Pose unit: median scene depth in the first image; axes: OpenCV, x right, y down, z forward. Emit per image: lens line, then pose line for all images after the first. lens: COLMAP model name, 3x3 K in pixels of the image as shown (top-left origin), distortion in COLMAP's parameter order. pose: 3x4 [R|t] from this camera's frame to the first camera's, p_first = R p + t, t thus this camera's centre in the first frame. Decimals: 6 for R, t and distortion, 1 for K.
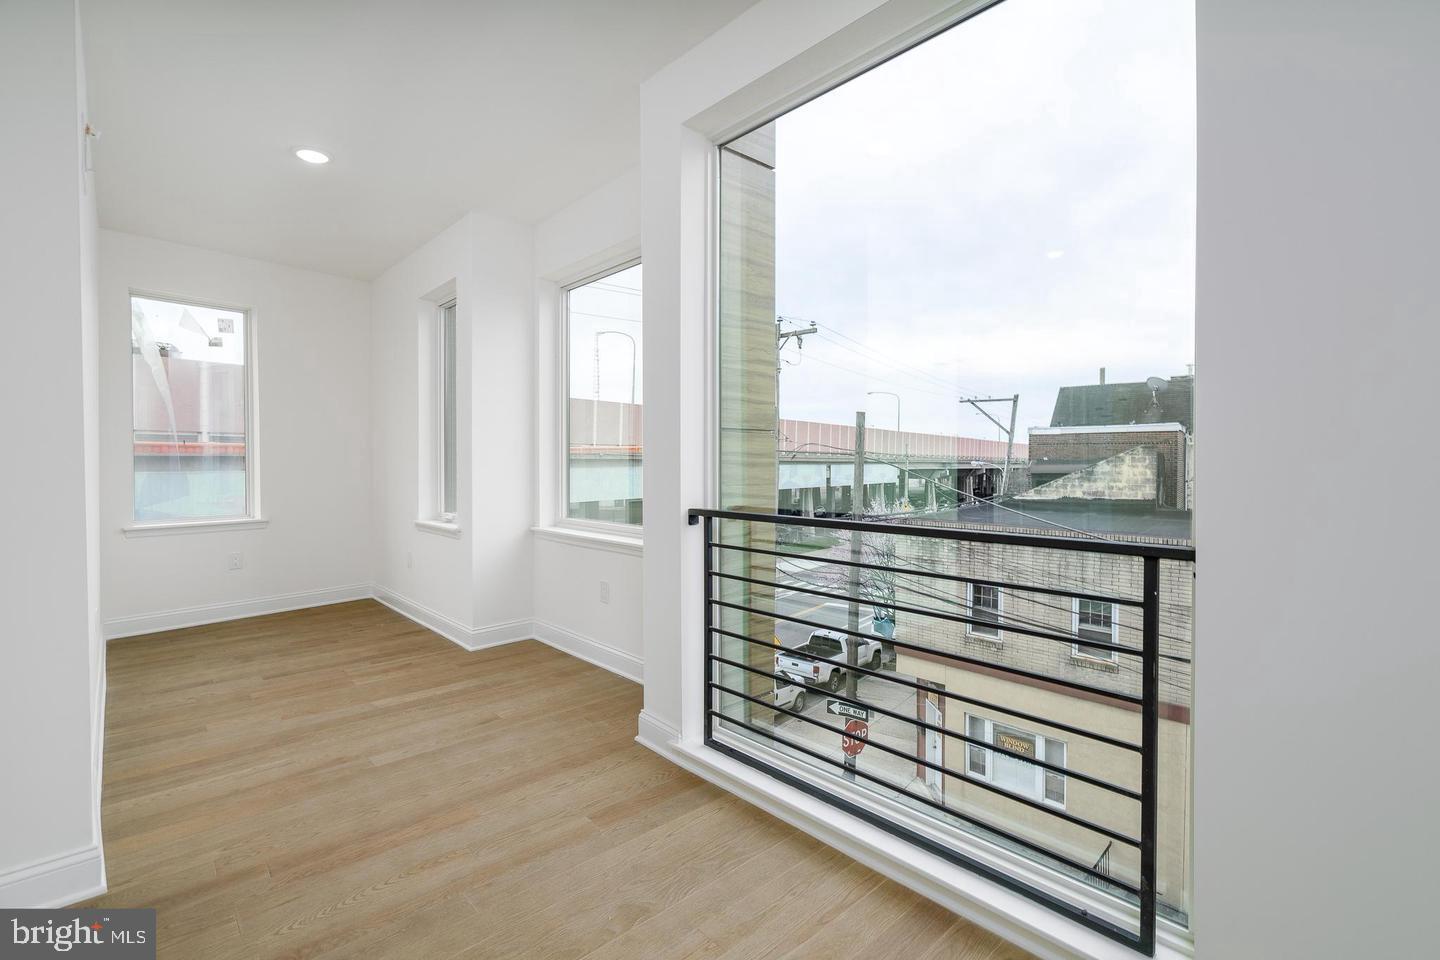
lens RADIAL K [[657.5, 0, 718.1], [0, 657.5, 476.3], [0, 0, 1]] dist [-0.003517, 0.002921]
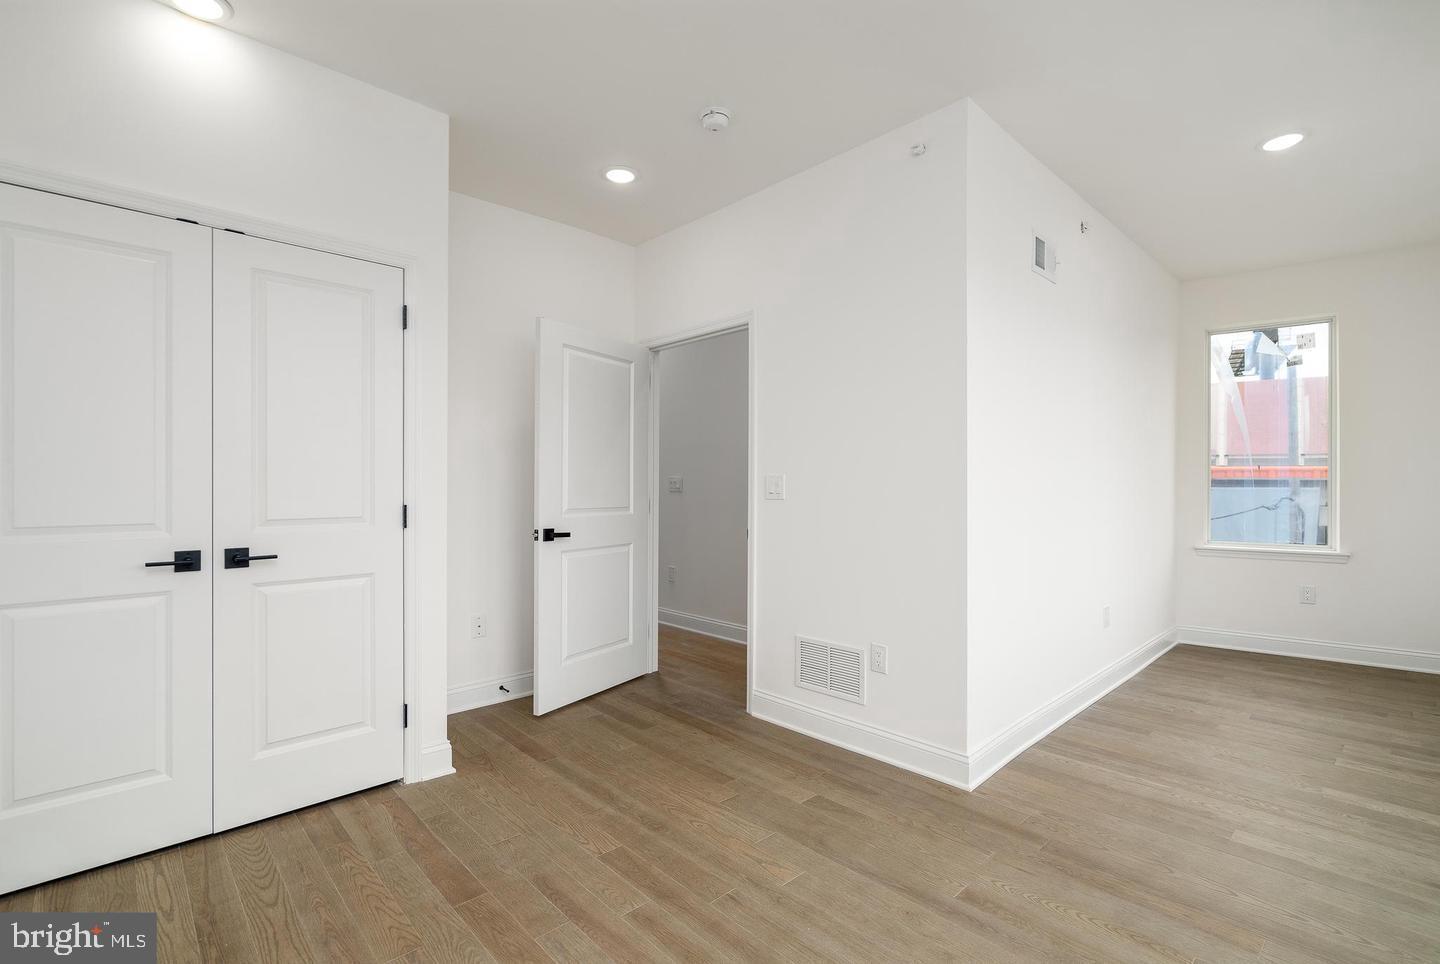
lens RADIAL K [[657.5, 0, 715.2], [0, 657.5, 478.6], [0, 0, 1]] dist [-0.003517, 0.002921]
pose [[0.009679, -0.007924, -0.999922, 0.337213], [-0.026827, 0.999607, -0.008181, -0.007057], [0.999593, 0.026904, 0.009463, 0.301890]]
